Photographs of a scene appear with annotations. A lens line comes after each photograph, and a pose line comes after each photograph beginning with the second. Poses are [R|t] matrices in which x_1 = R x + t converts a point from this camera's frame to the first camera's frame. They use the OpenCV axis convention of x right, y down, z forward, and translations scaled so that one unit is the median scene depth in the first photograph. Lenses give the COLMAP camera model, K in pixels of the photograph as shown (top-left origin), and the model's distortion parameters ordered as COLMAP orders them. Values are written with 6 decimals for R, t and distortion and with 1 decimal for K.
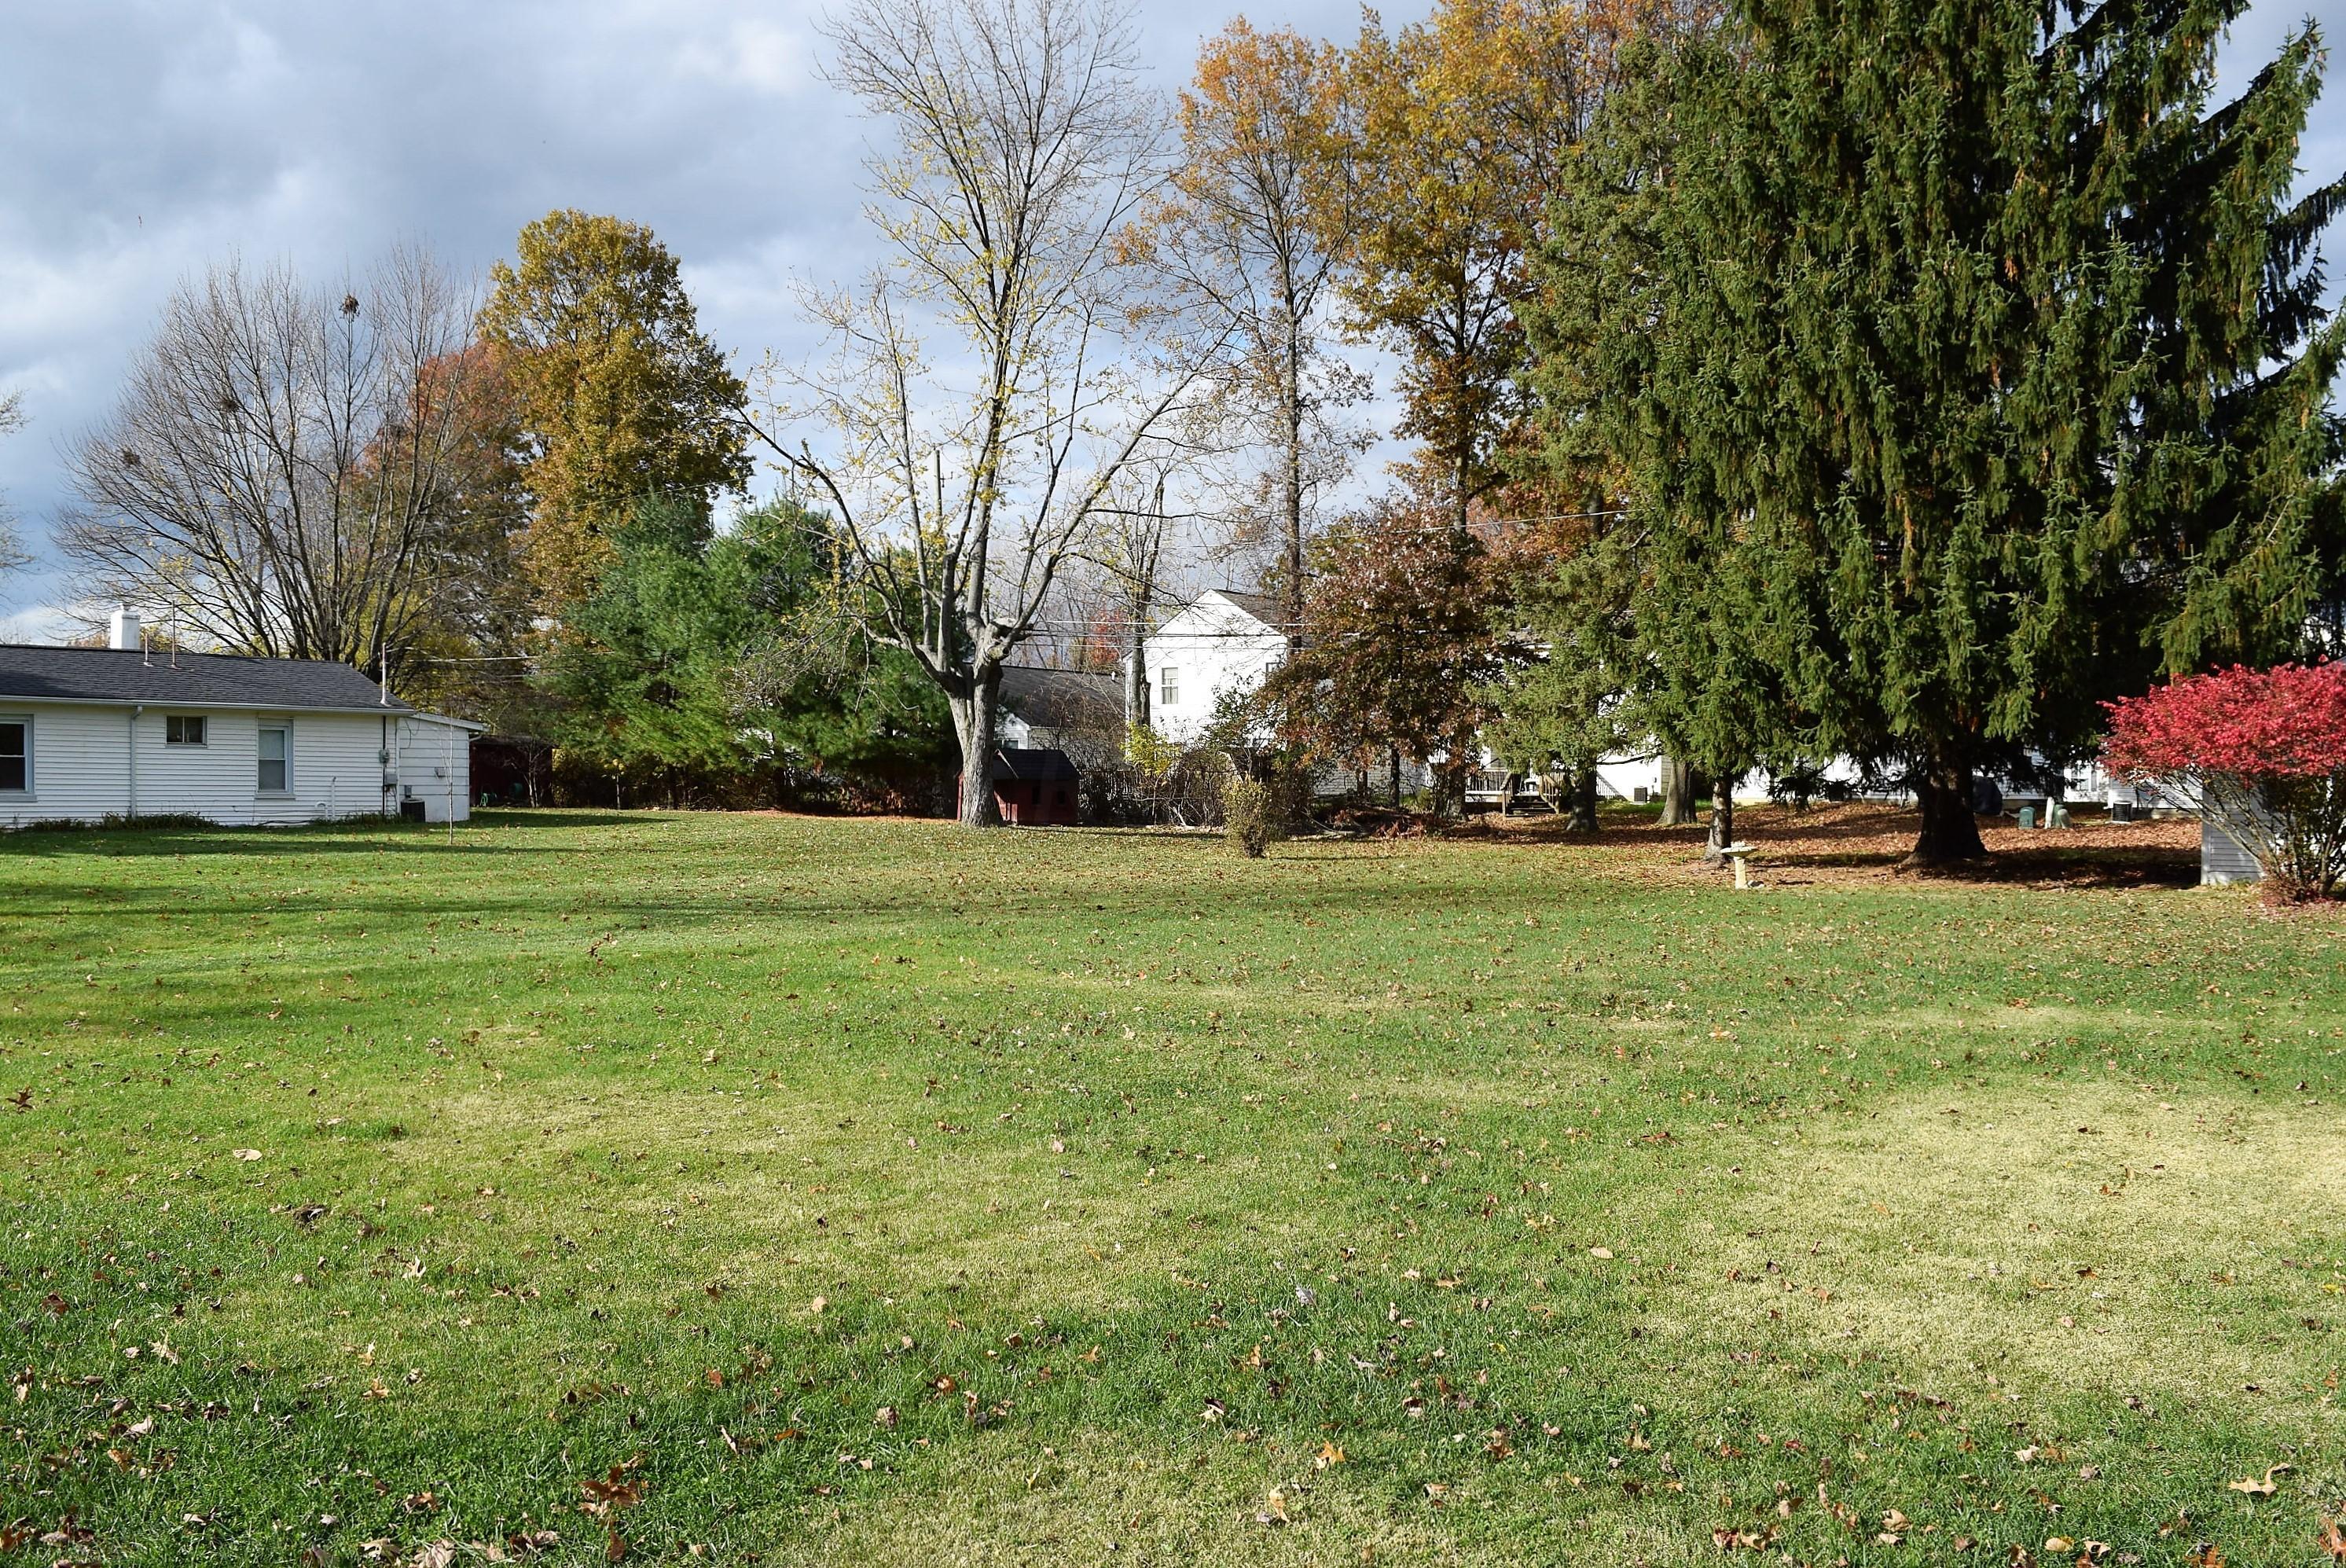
lens RADIAL K [[1844.5, 0, 1174.1], [0, 1844.5, 795.5], [0, 0, 1]] dist [-0.093290, 0.011315]
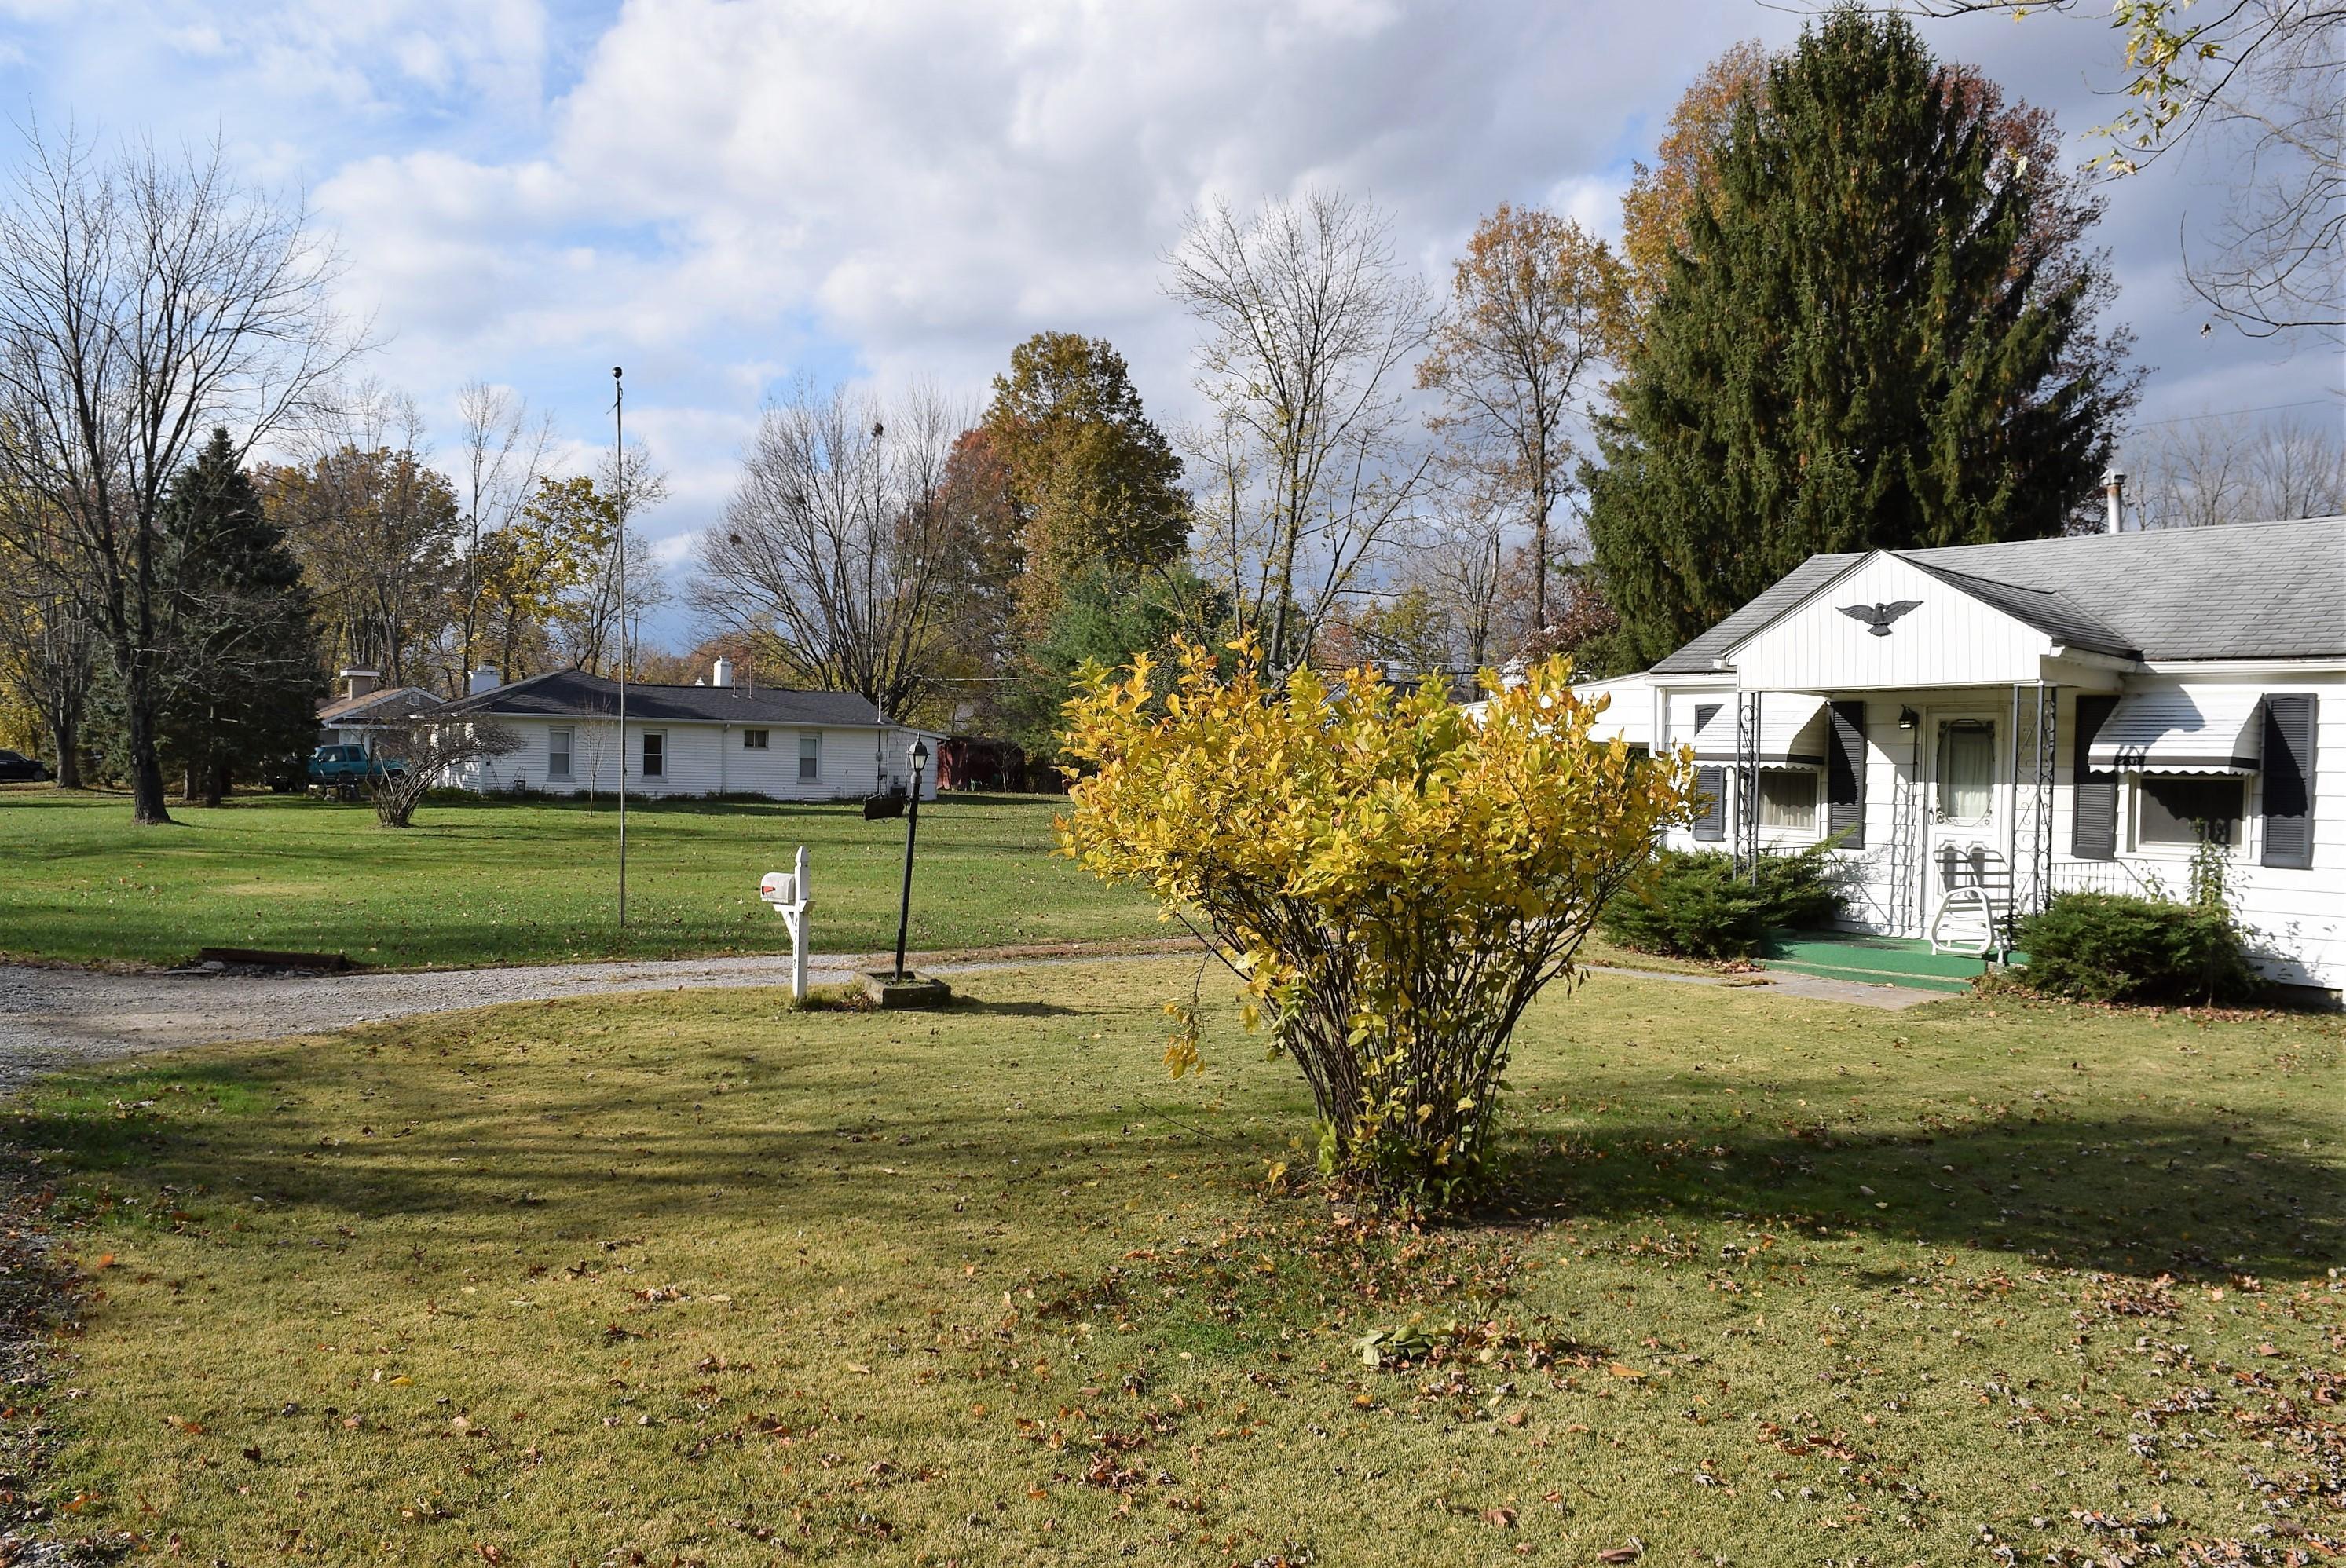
lens RADIAL K [[1844.2, 0, 1174.1], [0, 1844.2, 795.5], [0, 0, 1]] dist [-0.093290, 0.011315]
pose [[0.955623, 0.020379, -0.293886, 0.397346], [-0.019177, 0.999792, 0.006971, -0.006765], [0.293967, -0.001026, 0.955815, -0.627486]]
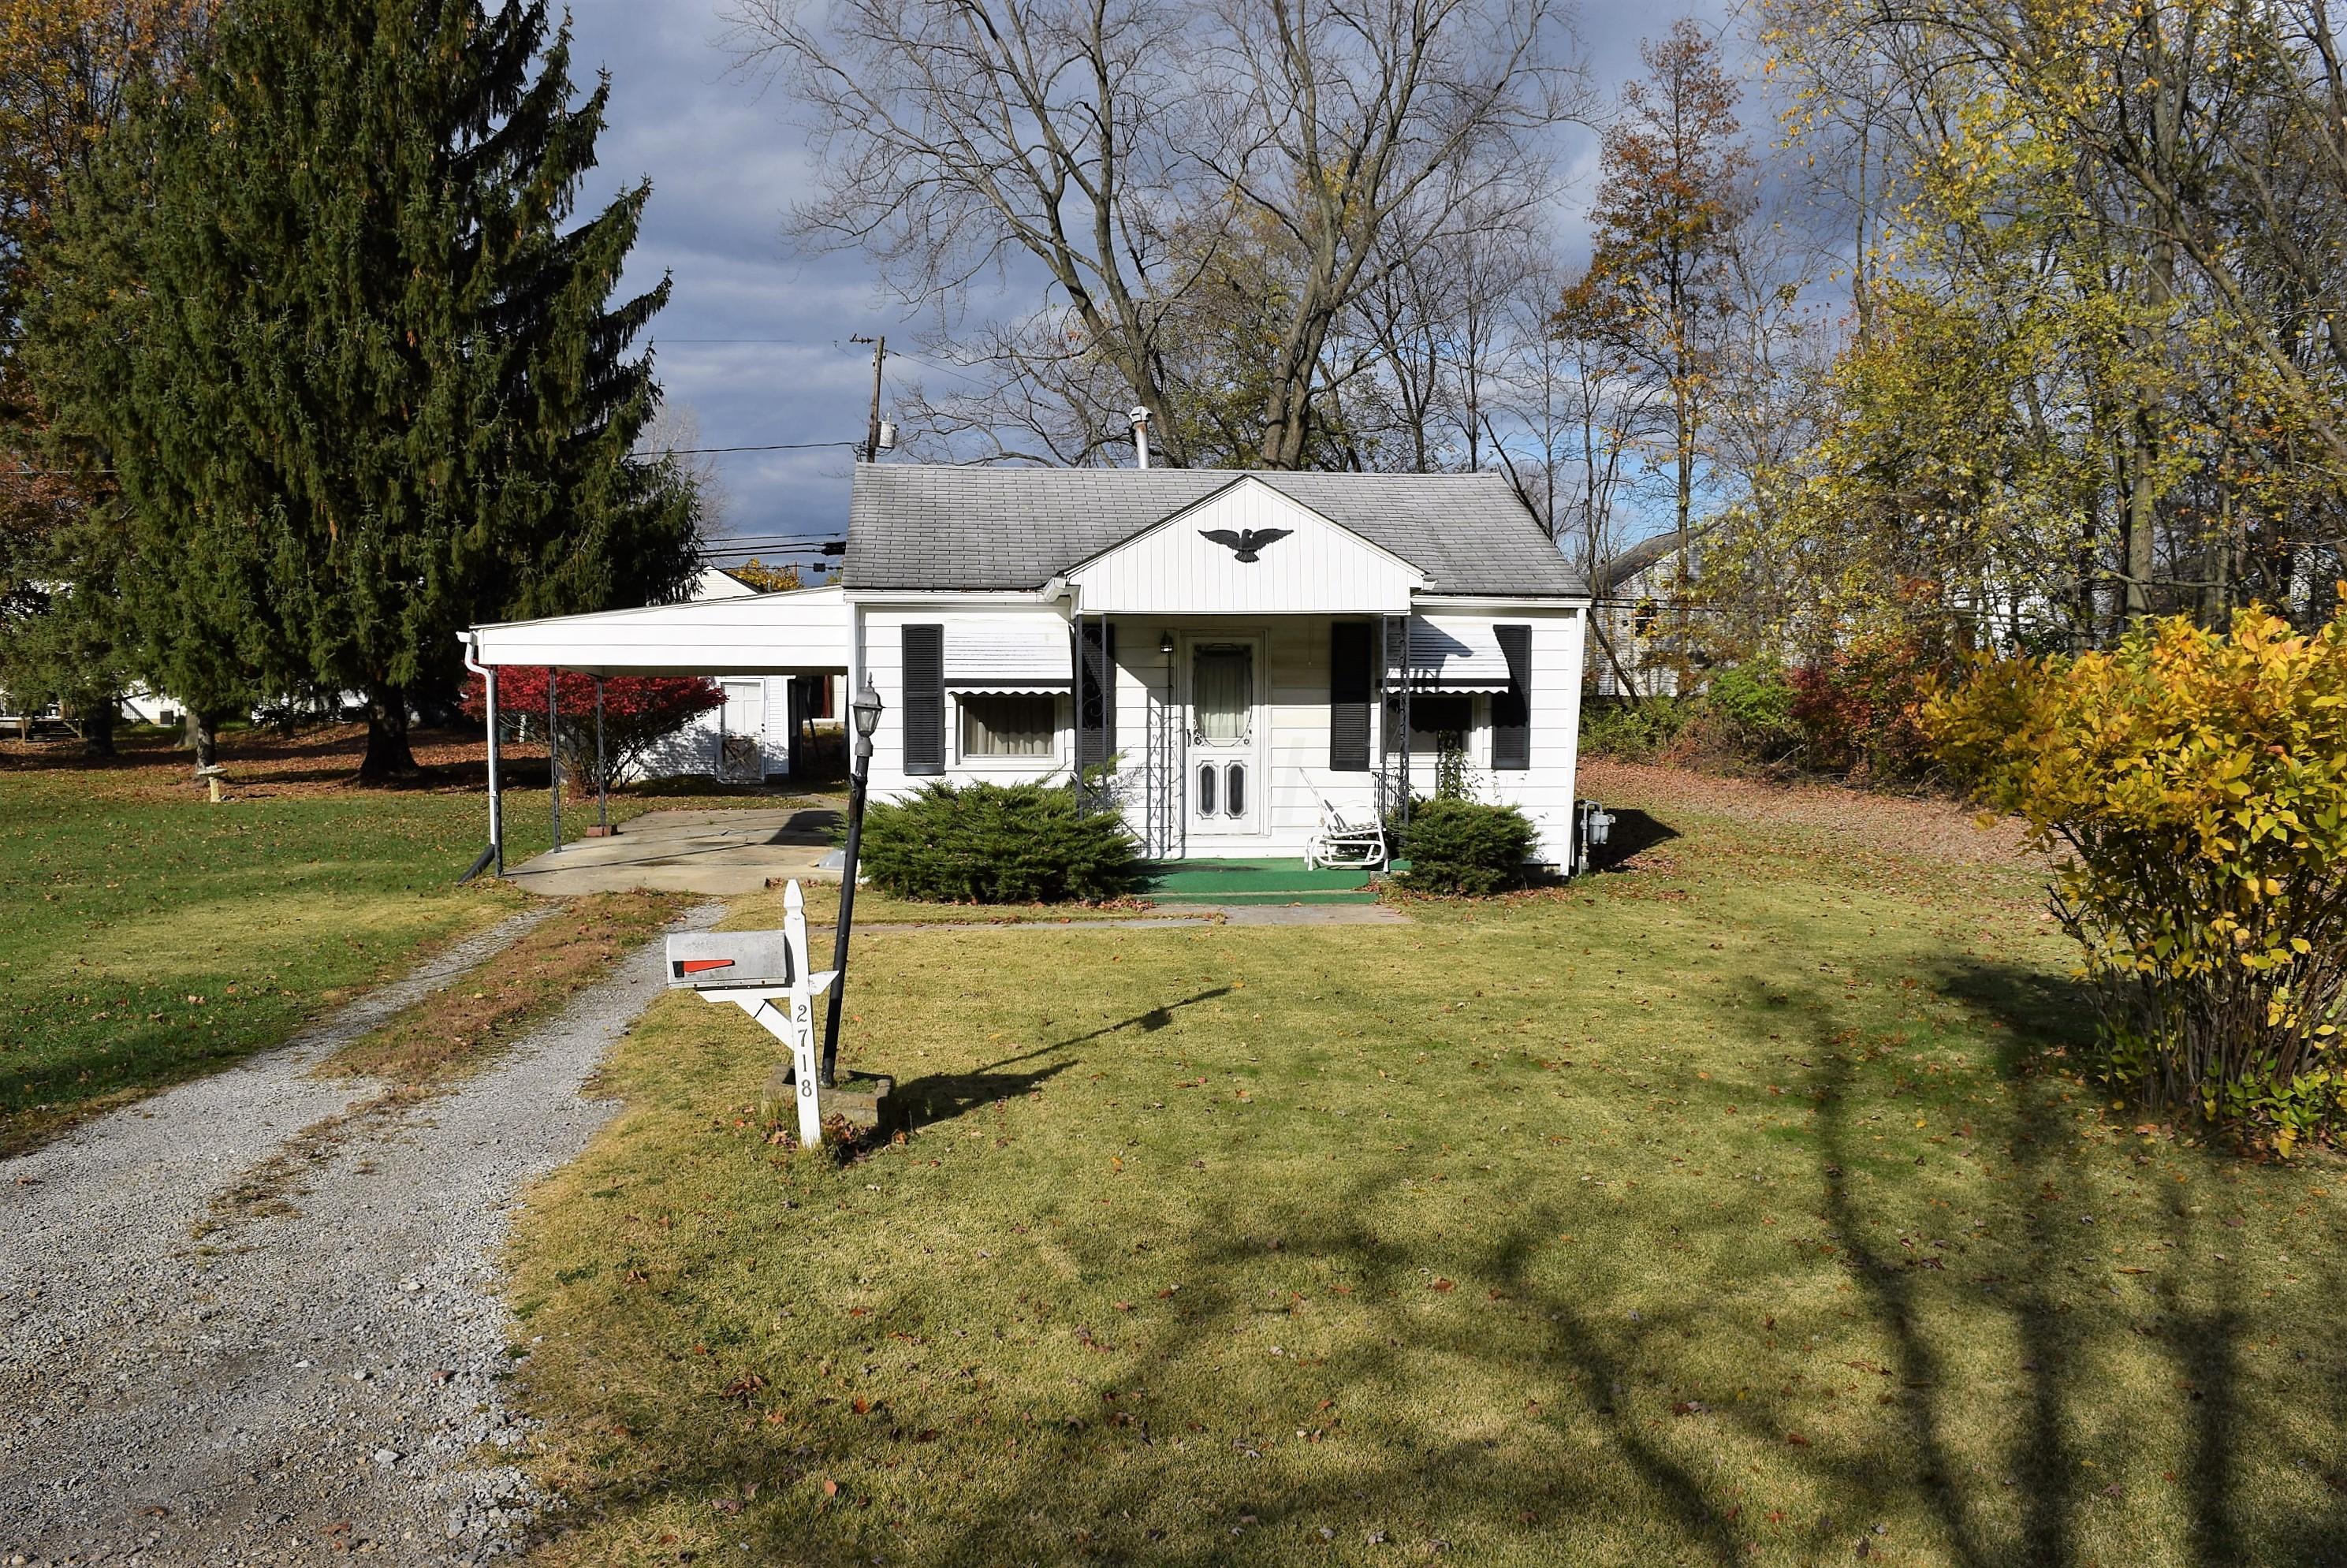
lens RADIAL K [[1845.2, 0, 1174.6], [0, 1845.2, 795.5], [0, 0, 1]] dist [-0.093290, 0.011315]
pose [[0.736236, -0.041509, 0.675451, -0.043253], [0.007678, 0.998565, 0.052997, -0.015775], [-0.676682, -0.033833, 0.735498, -0.397299]]
